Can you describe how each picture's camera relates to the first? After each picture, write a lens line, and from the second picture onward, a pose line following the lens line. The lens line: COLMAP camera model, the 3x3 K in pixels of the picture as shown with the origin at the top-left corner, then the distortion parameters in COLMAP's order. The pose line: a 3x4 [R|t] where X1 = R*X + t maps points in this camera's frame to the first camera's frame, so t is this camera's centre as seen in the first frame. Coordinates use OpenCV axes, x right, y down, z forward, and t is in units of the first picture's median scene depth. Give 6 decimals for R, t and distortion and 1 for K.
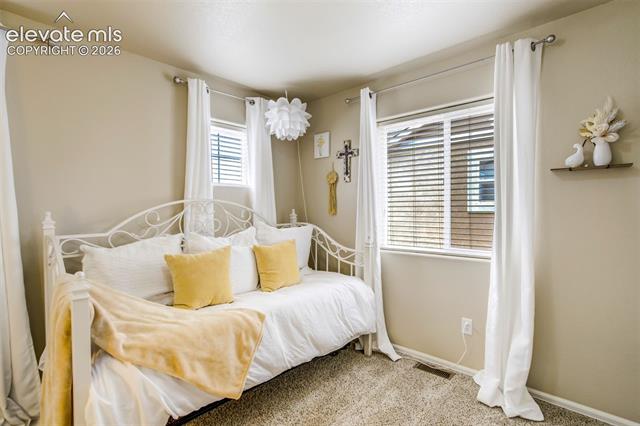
lens RADIAL K [[297.1, 0, 324.7], [0, 297.1, 211.5], [0, 0, 1]] dist [-0.034903, 0.019003]
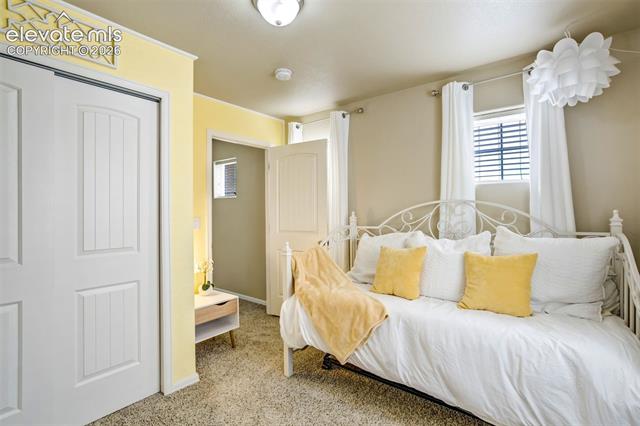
lens RADIAL K [[297.1, 0, 324.7], [0, 297.1, 211.5], [0, 0, 1]] dist [-0.034903, 0.019003]
pose [[0.108646, 0.007724, -0.994051, 0.544856], [-0.008071, 0.999944, 0.006887, -0.006879], [0.994048, 0.007275, 0.108702, 0.465832]]
